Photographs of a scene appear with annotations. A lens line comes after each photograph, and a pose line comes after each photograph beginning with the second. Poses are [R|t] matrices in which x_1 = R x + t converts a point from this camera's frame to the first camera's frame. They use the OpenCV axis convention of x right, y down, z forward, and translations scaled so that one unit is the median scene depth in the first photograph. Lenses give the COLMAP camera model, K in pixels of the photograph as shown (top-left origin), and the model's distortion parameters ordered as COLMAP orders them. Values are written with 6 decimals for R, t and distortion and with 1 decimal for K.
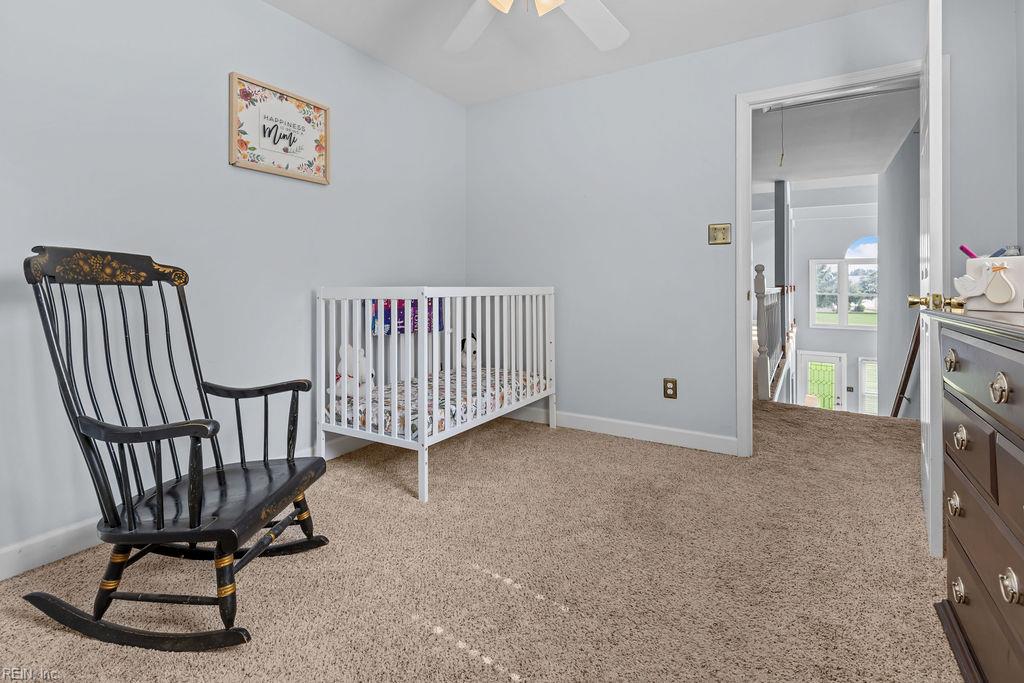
lens RADIAL K [[471.3, 0, 518.8], [0, 471.3, 286.6], [0, 0, 1]] dist [-0.034677, -0.000039]
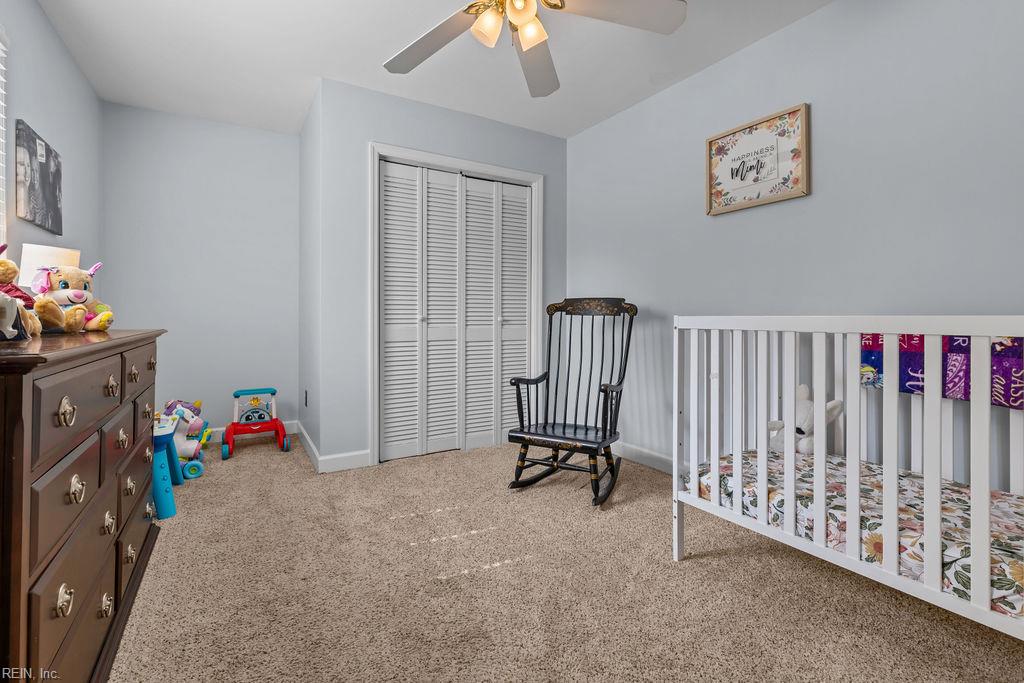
lens RADIAL K [[469.4, 0, 513.9], [0, 469.4, 317.1], [0, 0, 1]] dist [0.000533, 0.000008]
pose [[-0.469616, 0.001113, -0.882870, 0.639191], [0.001483, 0.999999, 0.000472, 0.001371], [0.882869, -0.001087, -0.469617, 1.017418]]
